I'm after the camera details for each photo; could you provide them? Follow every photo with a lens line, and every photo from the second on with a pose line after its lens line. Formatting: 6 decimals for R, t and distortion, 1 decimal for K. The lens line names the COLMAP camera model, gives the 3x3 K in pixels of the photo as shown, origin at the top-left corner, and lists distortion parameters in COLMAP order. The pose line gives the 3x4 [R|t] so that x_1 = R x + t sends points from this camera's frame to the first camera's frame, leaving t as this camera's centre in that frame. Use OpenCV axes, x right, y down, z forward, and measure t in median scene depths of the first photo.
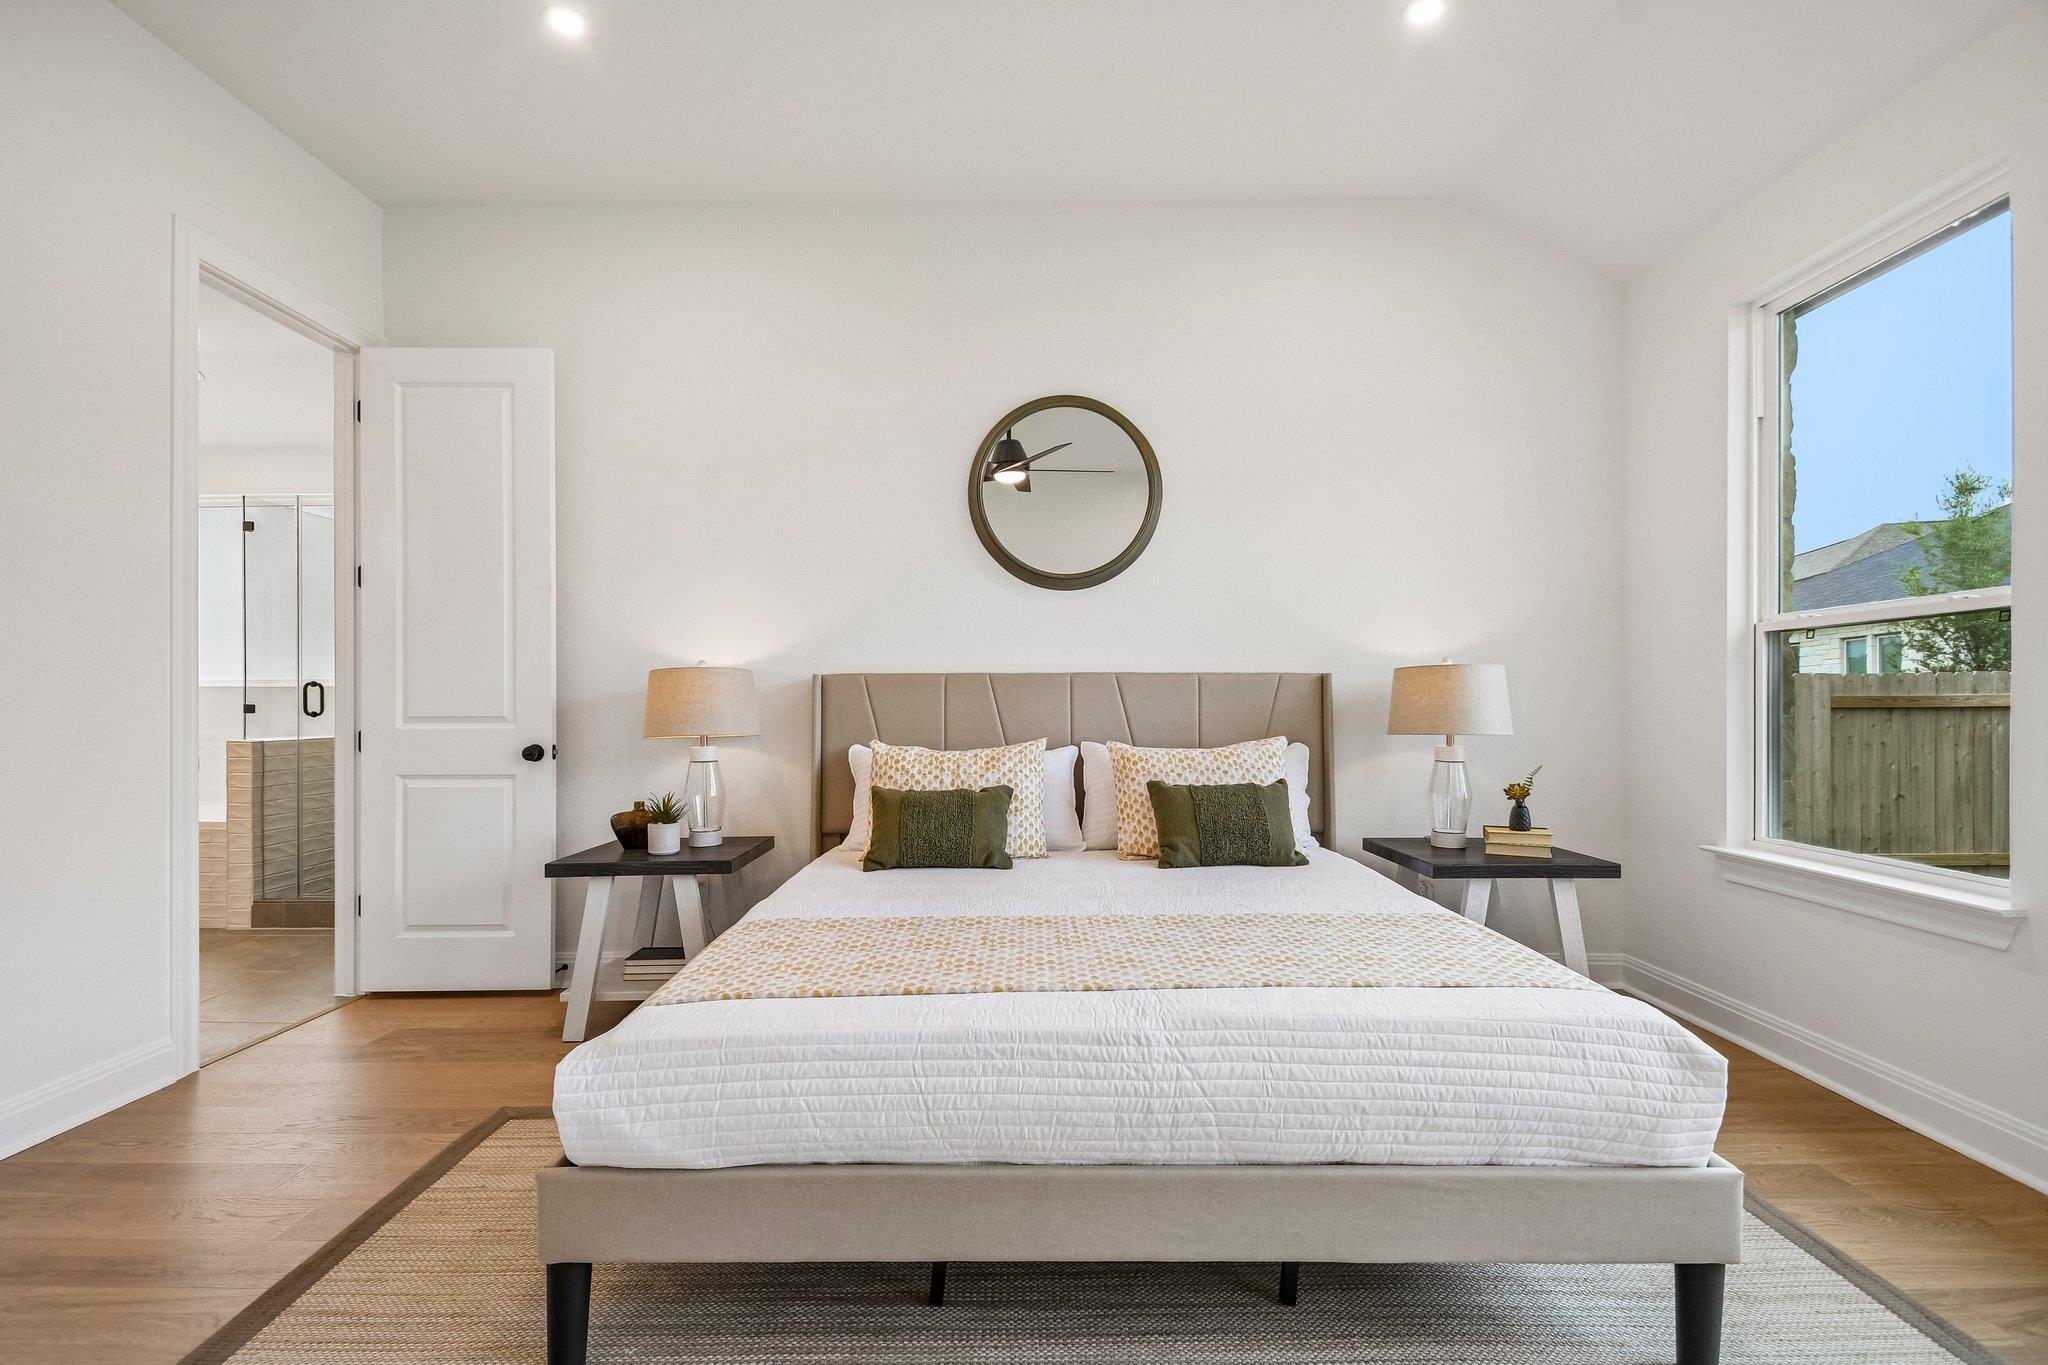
lens RADIAL K [[921.5, 0, 1029.6], [0, 921.5, 689.8], [0, 0, 1]] dist [0.016789, -0.000020]
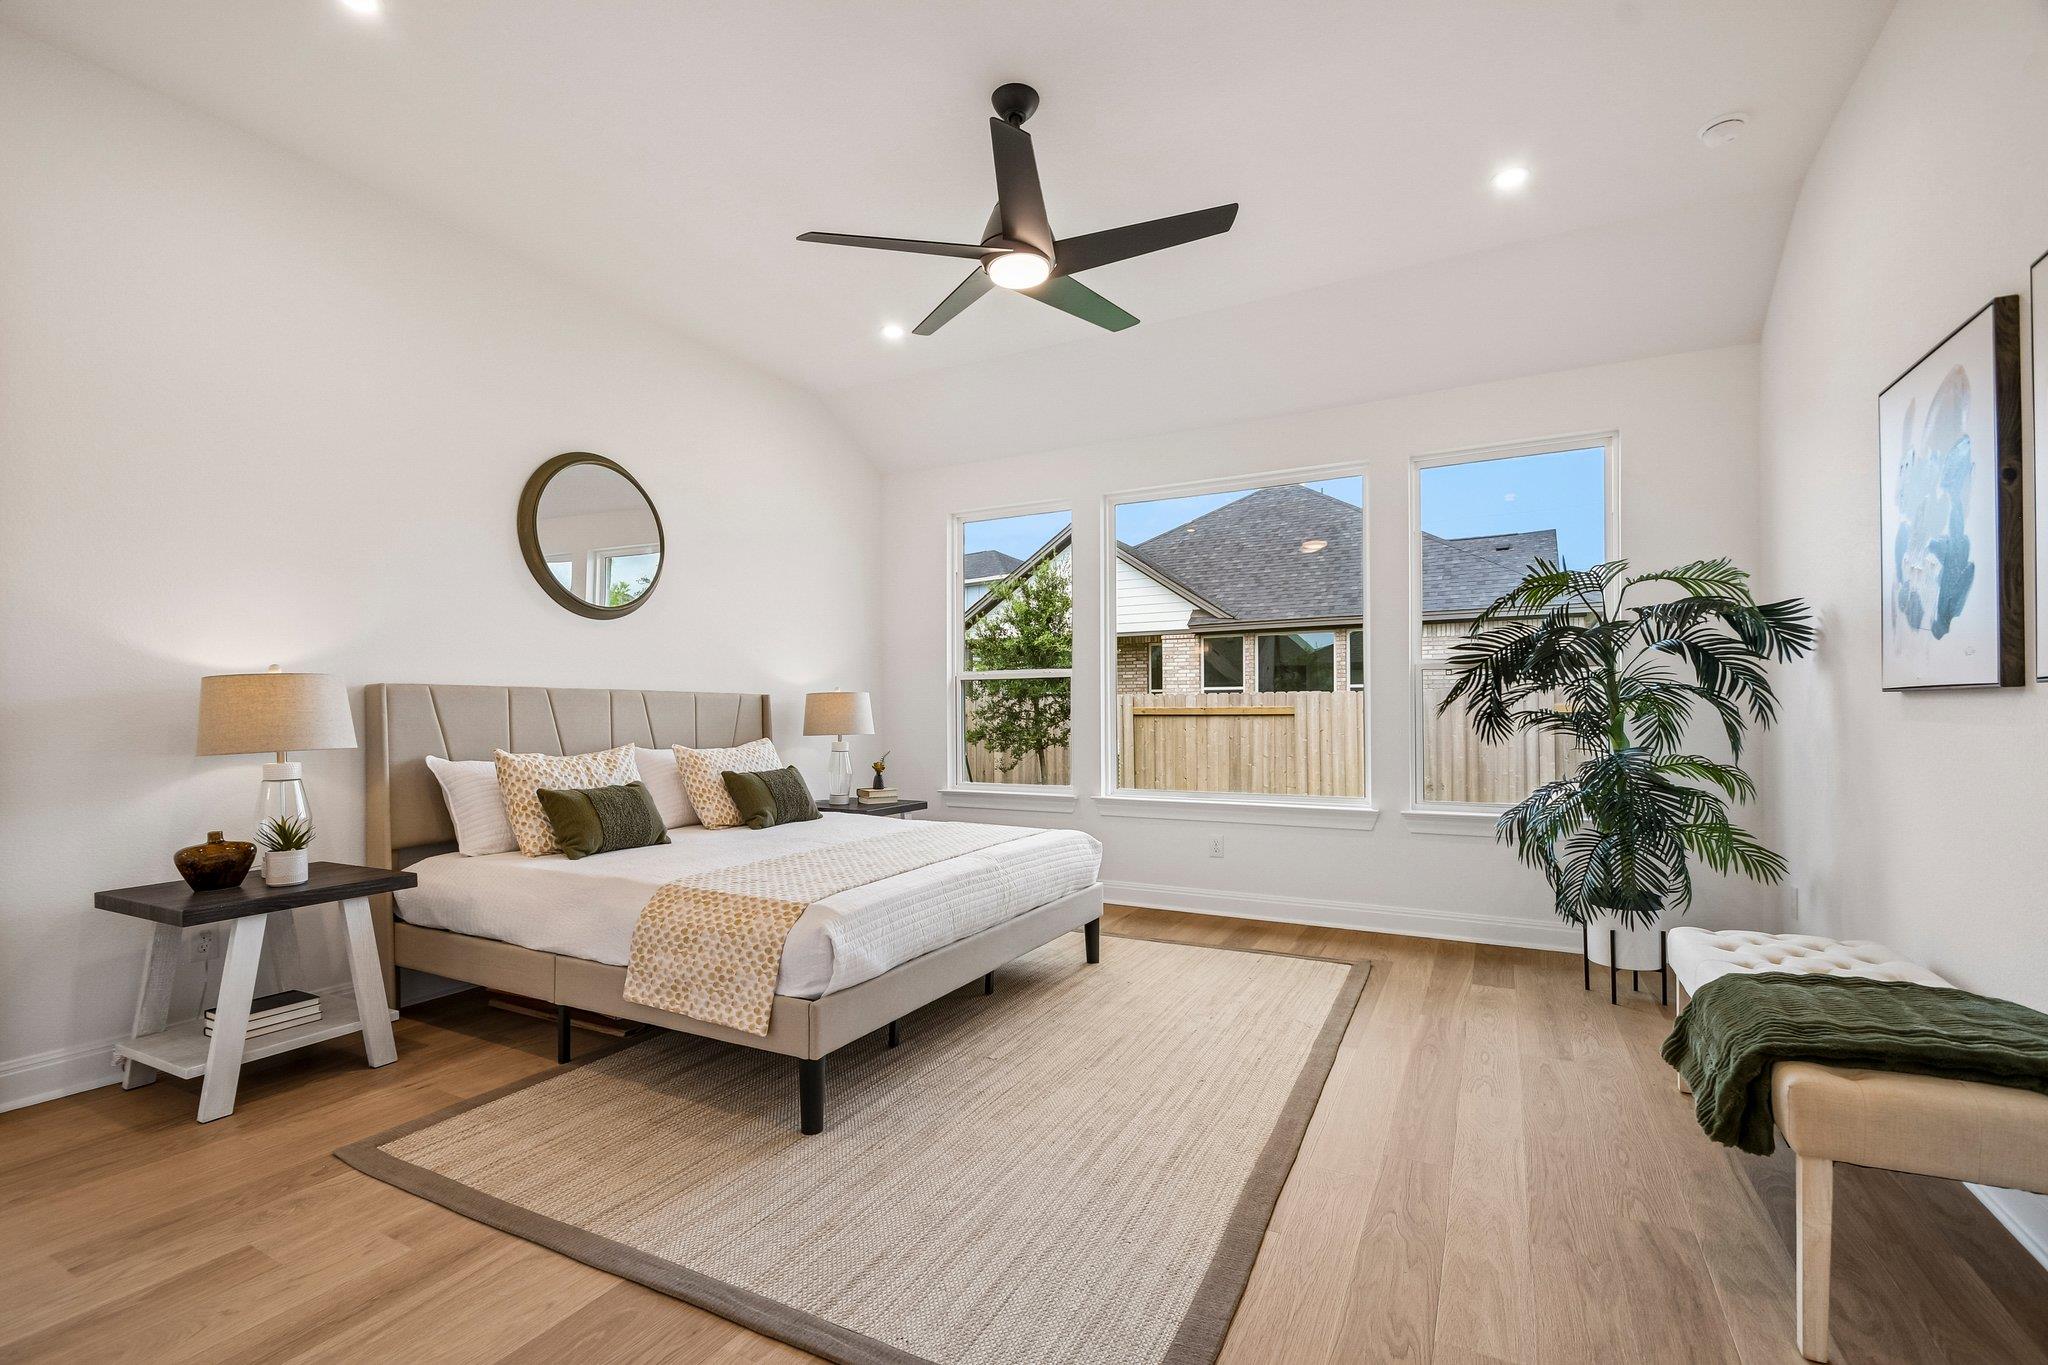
lens RADIAL K [[912.7, 0, 1015.4], [0, 912.7, 719.8], [0, 0, 1]] dist [0.006488, -0.009251]
pose [[0.451944, 0.000013, 0.892046, -0.879668], [-0.010230, 0.999934, 0.005169, 0.010513], [-0.891988, -0.011462, 0.451915, -0.000064]]
